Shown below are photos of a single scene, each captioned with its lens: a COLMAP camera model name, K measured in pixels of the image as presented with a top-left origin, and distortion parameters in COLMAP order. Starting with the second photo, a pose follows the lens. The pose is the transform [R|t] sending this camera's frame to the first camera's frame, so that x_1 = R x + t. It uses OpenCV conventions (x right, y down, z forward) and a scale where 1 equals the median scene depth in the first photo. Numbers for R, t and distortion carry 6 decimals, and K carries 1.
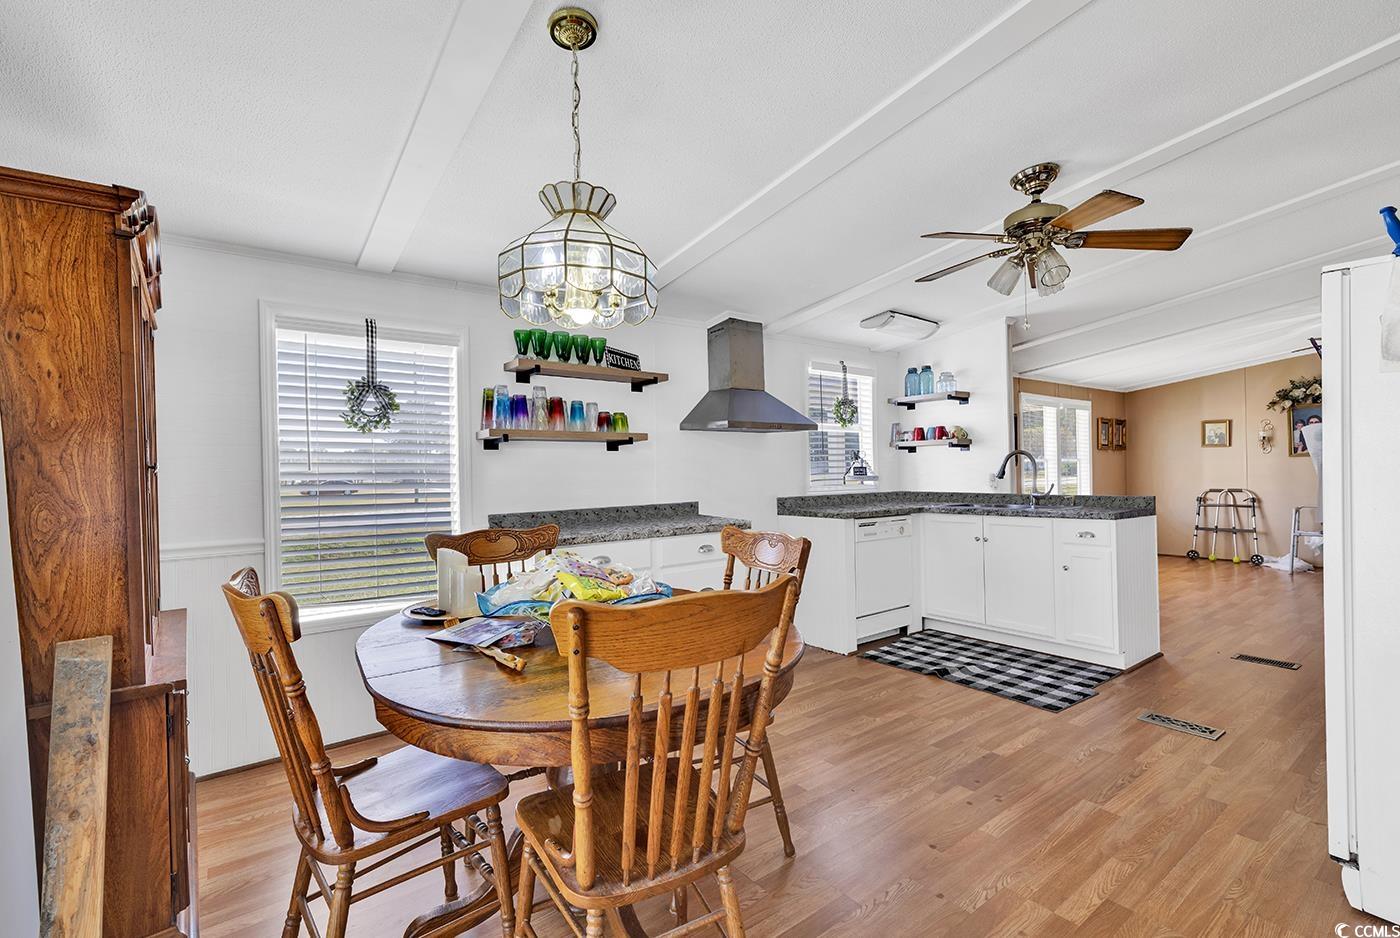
lens RADIAL K [[621.1, 0, 700.0], [0, 621.1, 469.0], [0, 0, 1]] dist [0.004294, -0.000190]
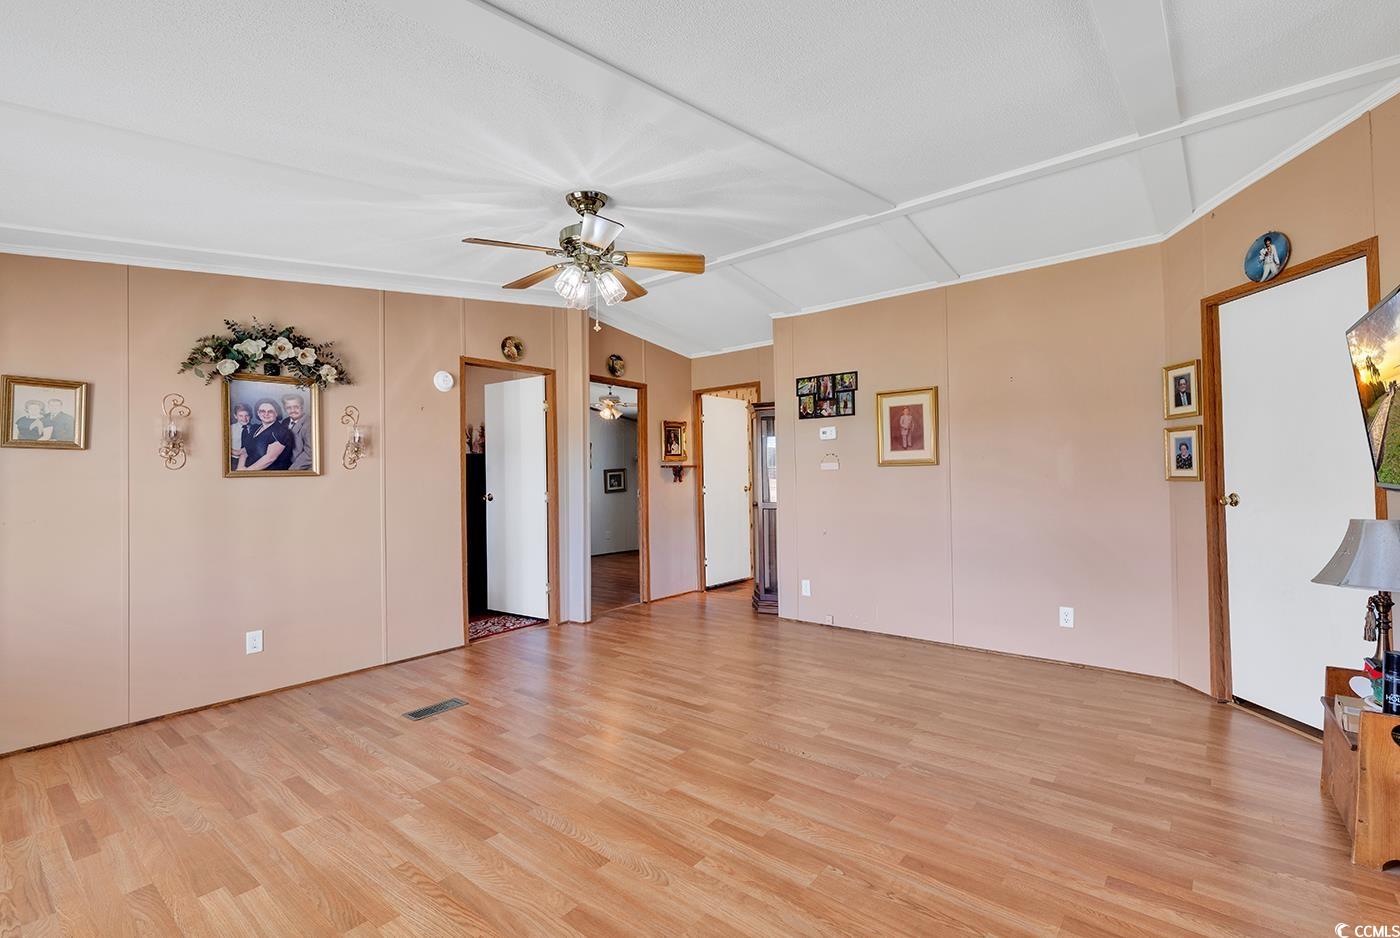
lens RADIAL K [[616.4, 0, 706.5], [0, 616.4, 469.2], [0, 0, 1]] dist [0.002460, -0.000390]
pose [[-0.243078, 0.030409, 0.969530, 0.797778], [0.019679, 0.999457, -0.026414, -0.010756], [-0.969807, 0.012659, -0.243544, 1.550911]]
